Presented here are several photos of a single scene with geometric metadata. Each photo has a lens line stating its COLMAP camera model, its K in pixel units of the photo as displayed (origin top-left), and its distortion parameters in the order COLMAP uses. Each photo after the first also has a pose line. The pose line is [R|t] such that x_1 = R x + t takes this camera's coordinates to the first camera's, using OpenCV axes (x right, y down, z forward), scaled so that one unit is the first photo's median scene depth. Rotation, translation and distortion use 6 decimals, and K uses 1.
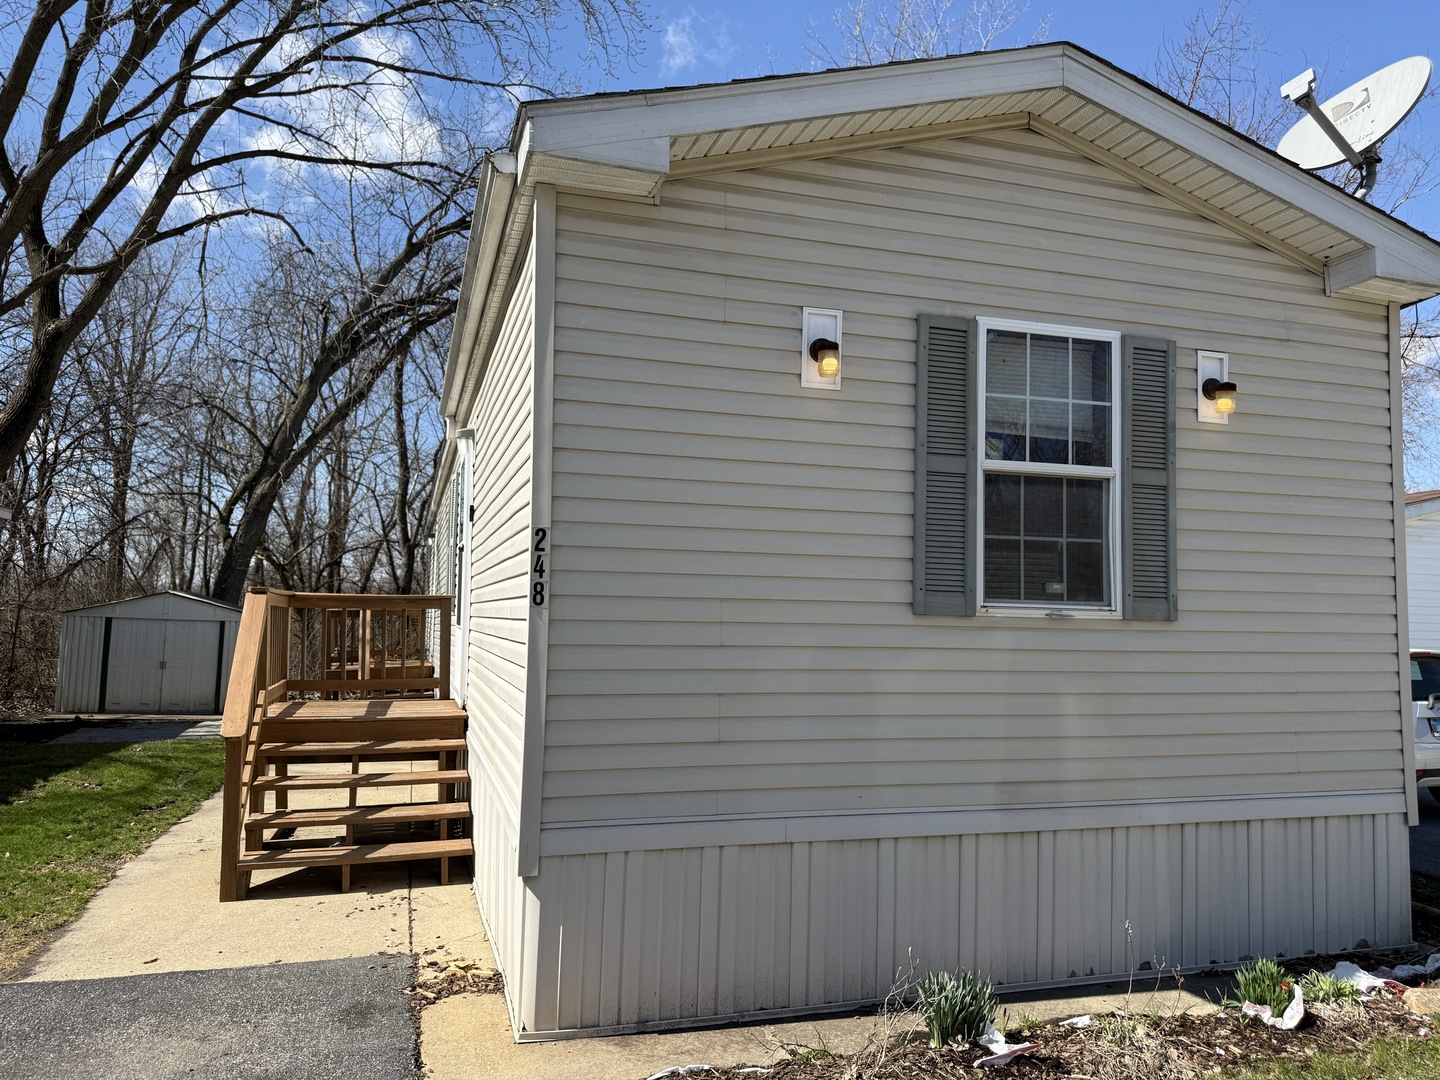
lens RADIAL K [[1026.0, 0, 721.0], [0, 1026.0, 535.6], [0, 0, 1]] dist [0.008545, -0.000263]
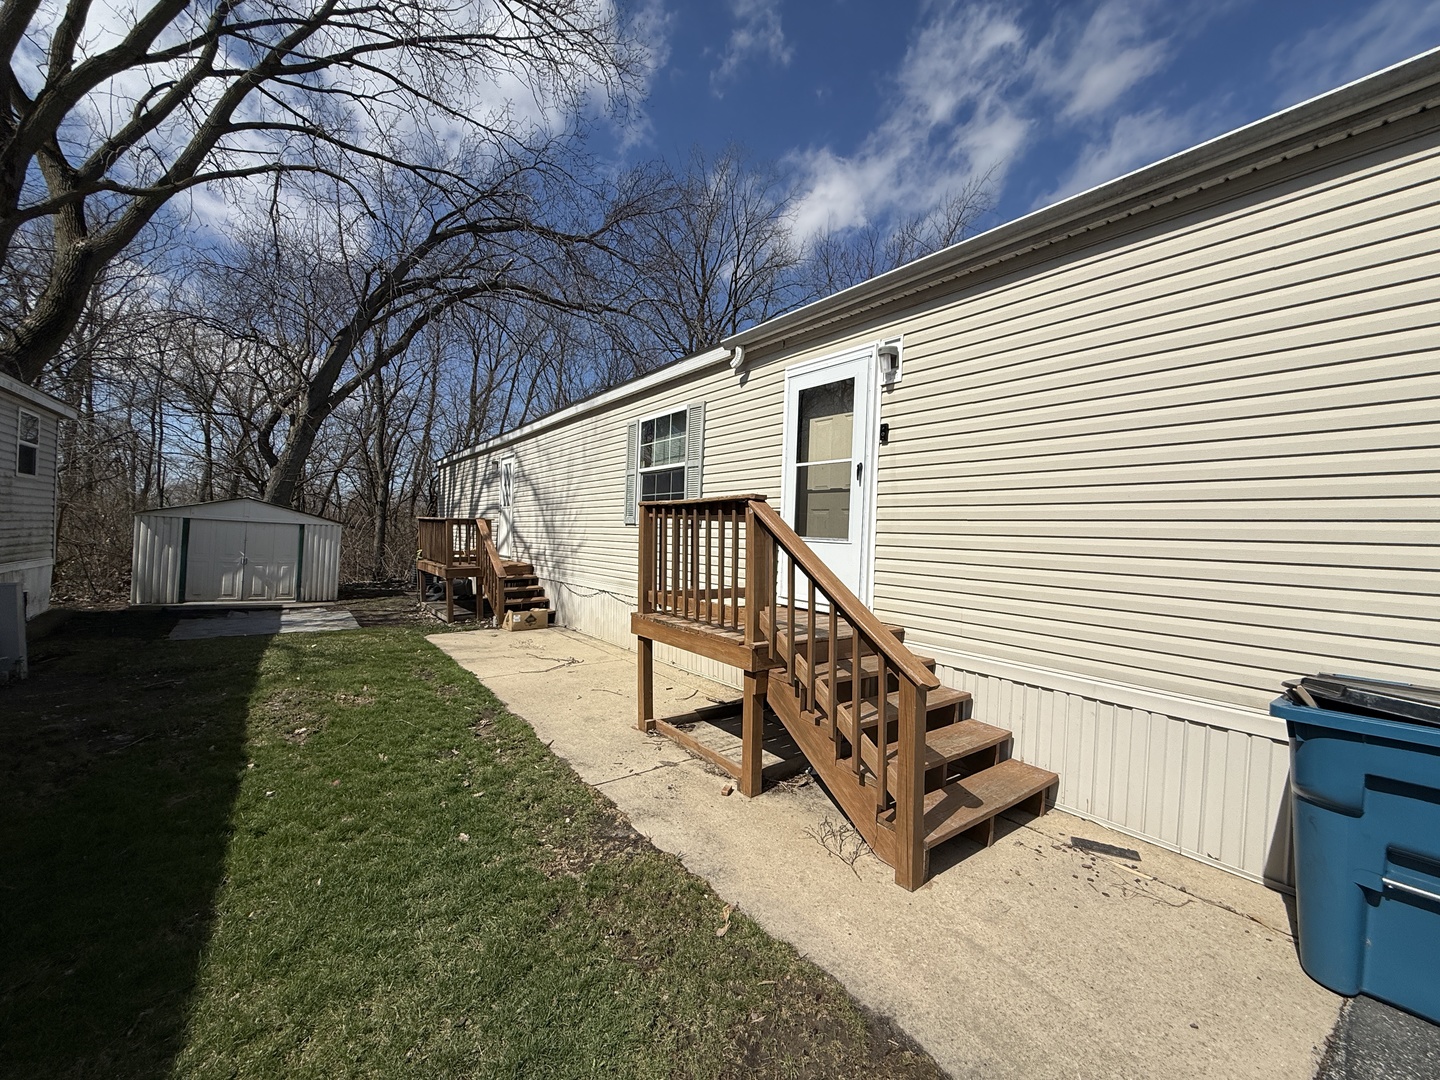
lens RADIAL K [[572.1, 0, 718.0], [0, 572.1, 540.8], [0, 0, 1]] dist [-0.001540, -0.000189]
pose [[0.940478, 0.018458, 0.339353, -0.178870], [-0.051736, 0.994662, 0.089279, 0.013177], [-0.335894, -0.101521, 0.936413, 0.153071]]
